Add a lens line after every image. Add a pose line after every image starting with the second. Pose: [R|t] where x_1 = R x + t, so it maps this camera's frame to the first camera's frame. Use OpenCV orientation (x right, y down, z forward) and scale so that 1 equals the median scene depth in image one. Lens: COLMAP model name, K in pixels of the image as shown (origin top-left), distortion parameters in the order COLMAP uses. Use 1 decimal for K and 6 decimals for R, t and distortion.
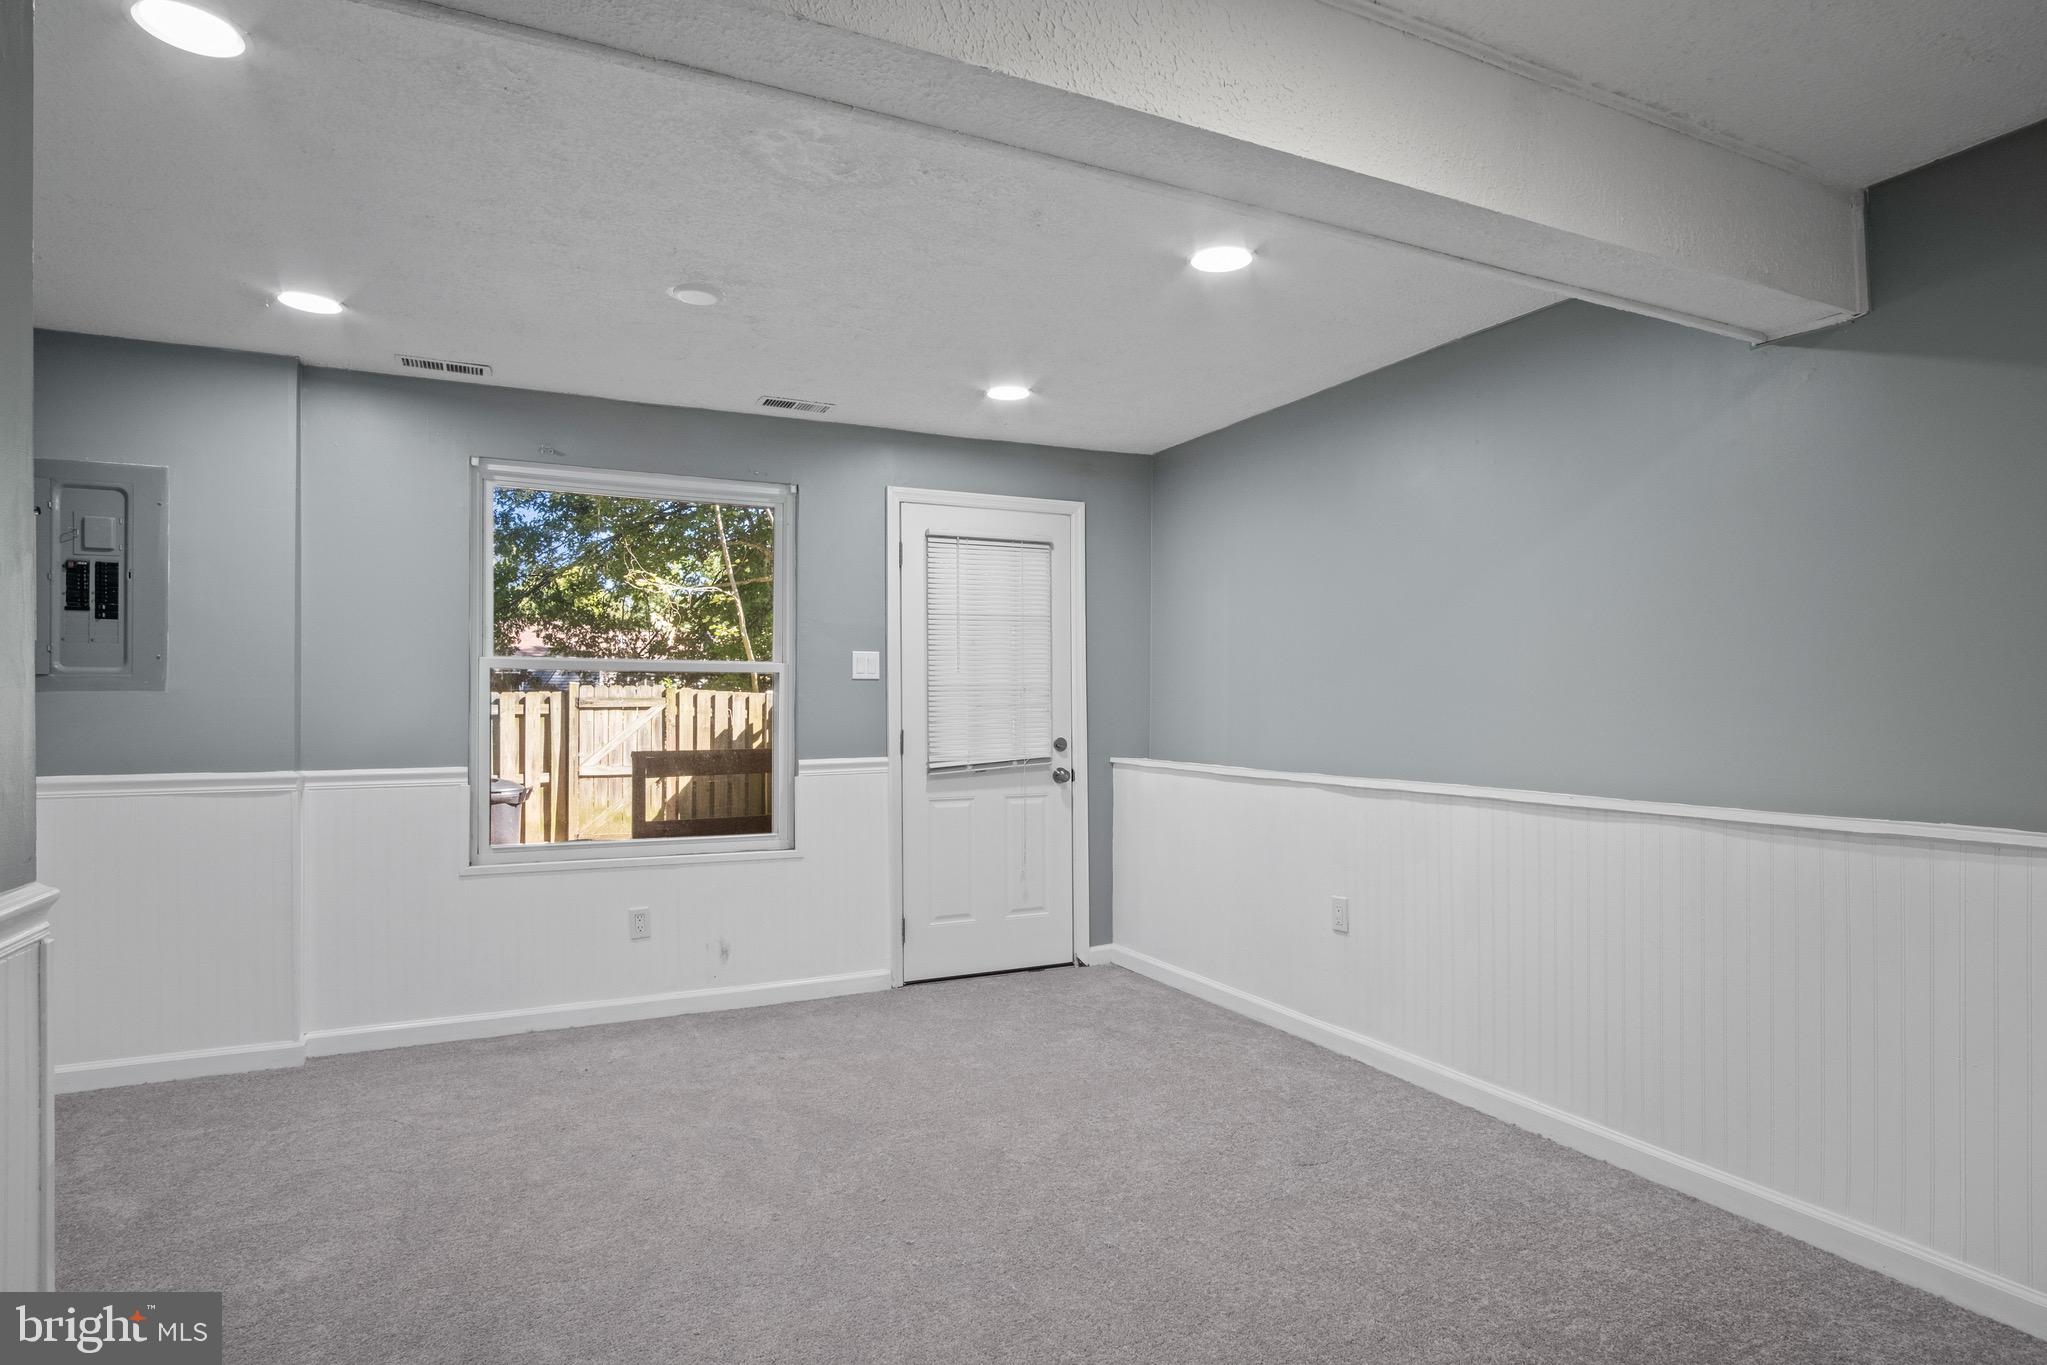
lens RADIAL K [[1092.7, 0, 1025.5], [0, 1092.7, 704.6], [0, 0, 1]] dist [-0.000258, 0.000370]
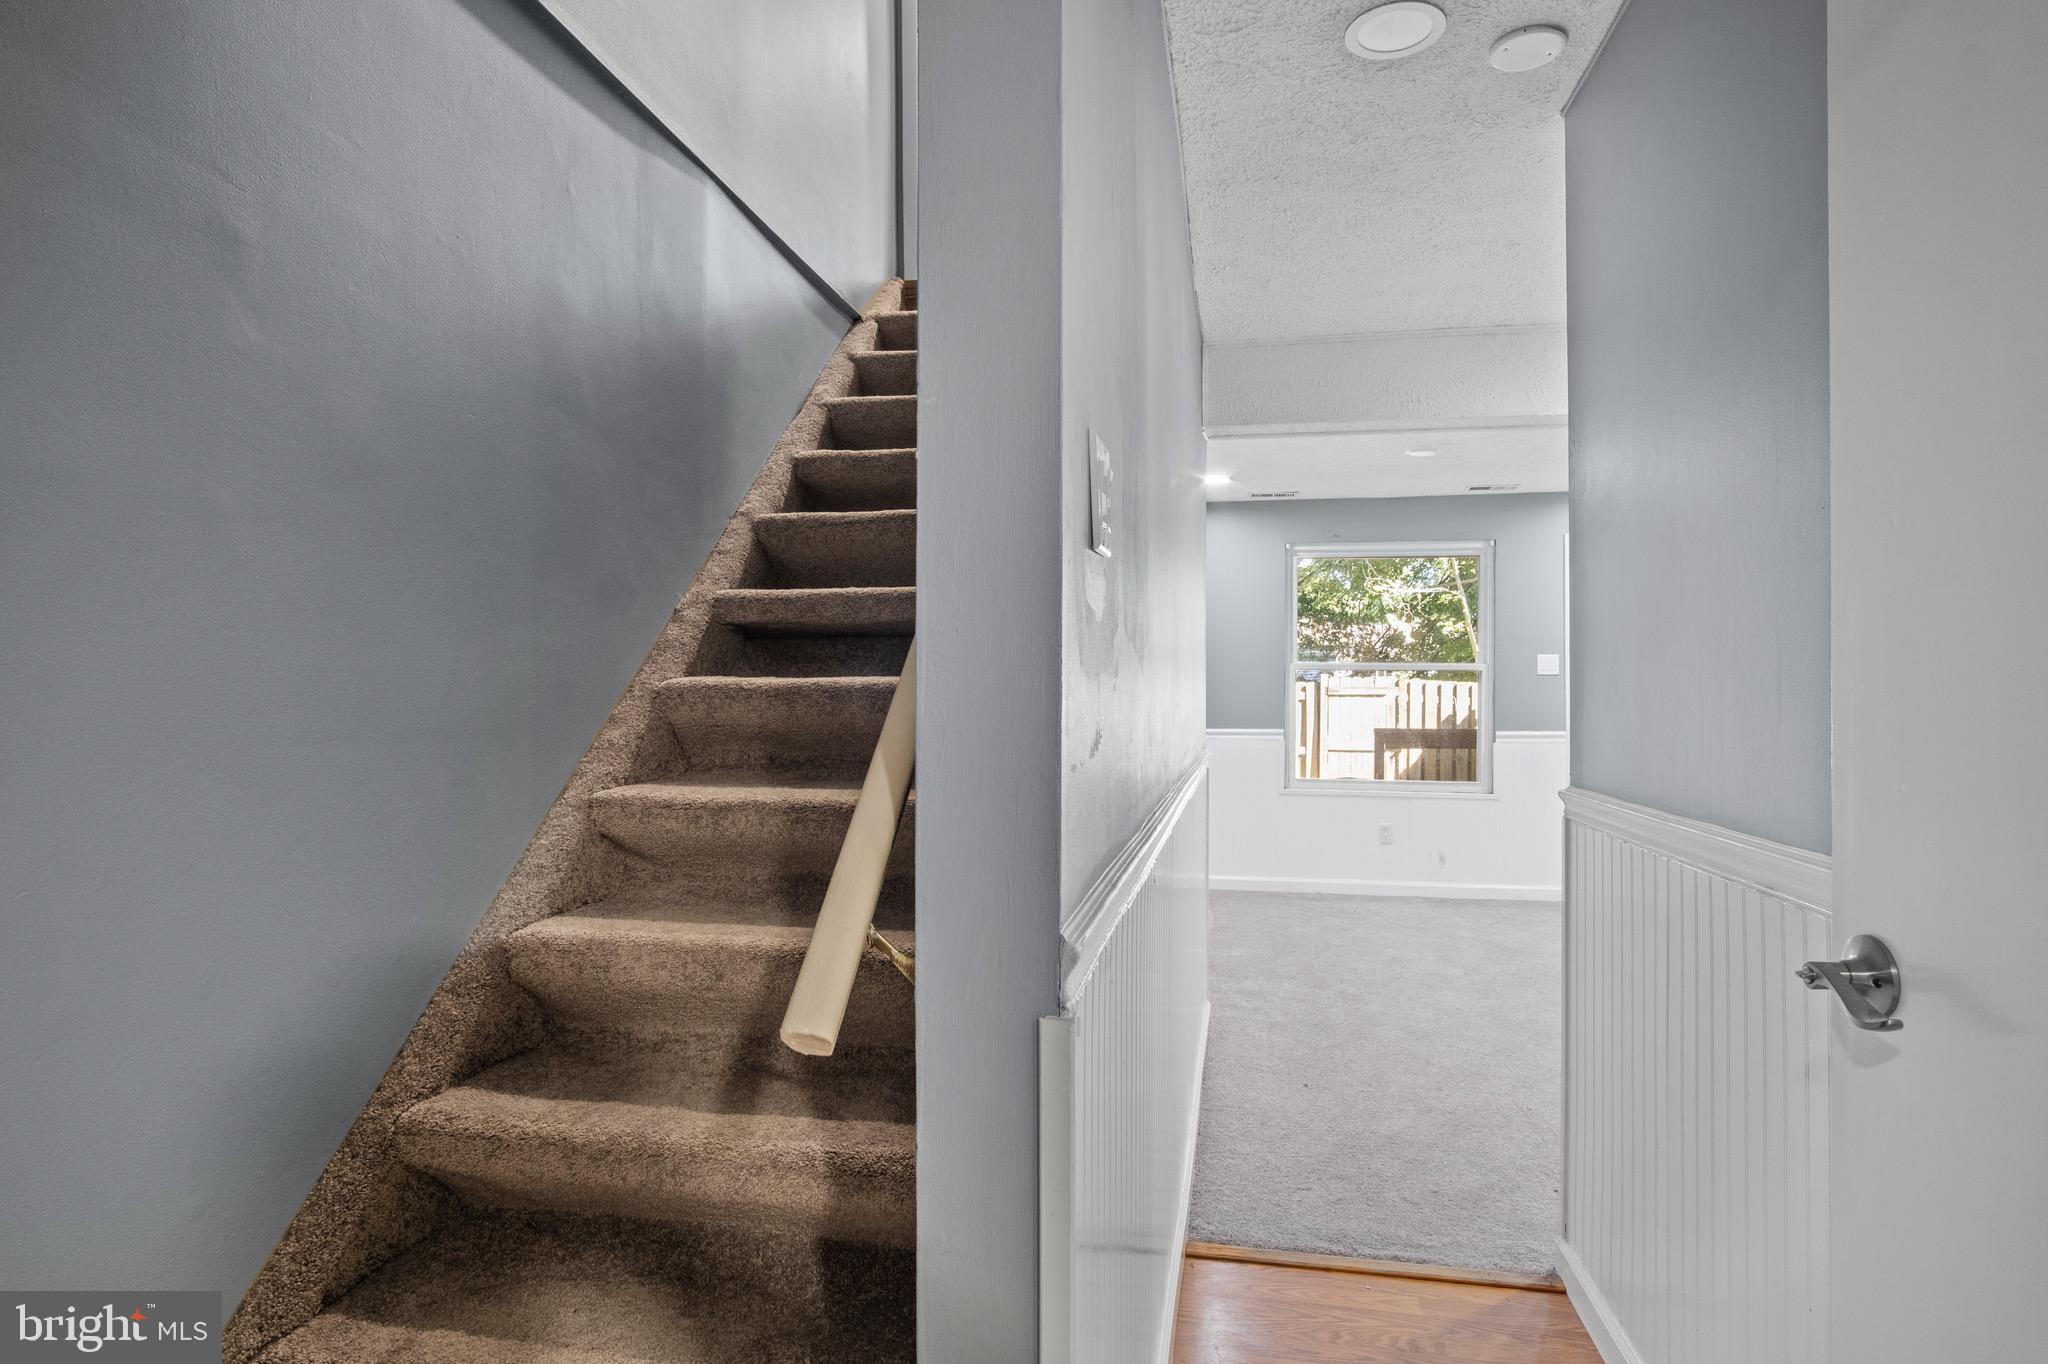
lens RADIAL K [[1100.8, 0, 1024.0], [0, 1100.8, 682.0], [0, 0, 1]] dist [-0.021611, 0.000184]
pose [[0.799466, -0.000515, -0.600711, 0.145721], [-0.005220, 0.999956, -0.007804, 0.000175], [0.600688, 0.009375, 0.799428, -0.470003]]
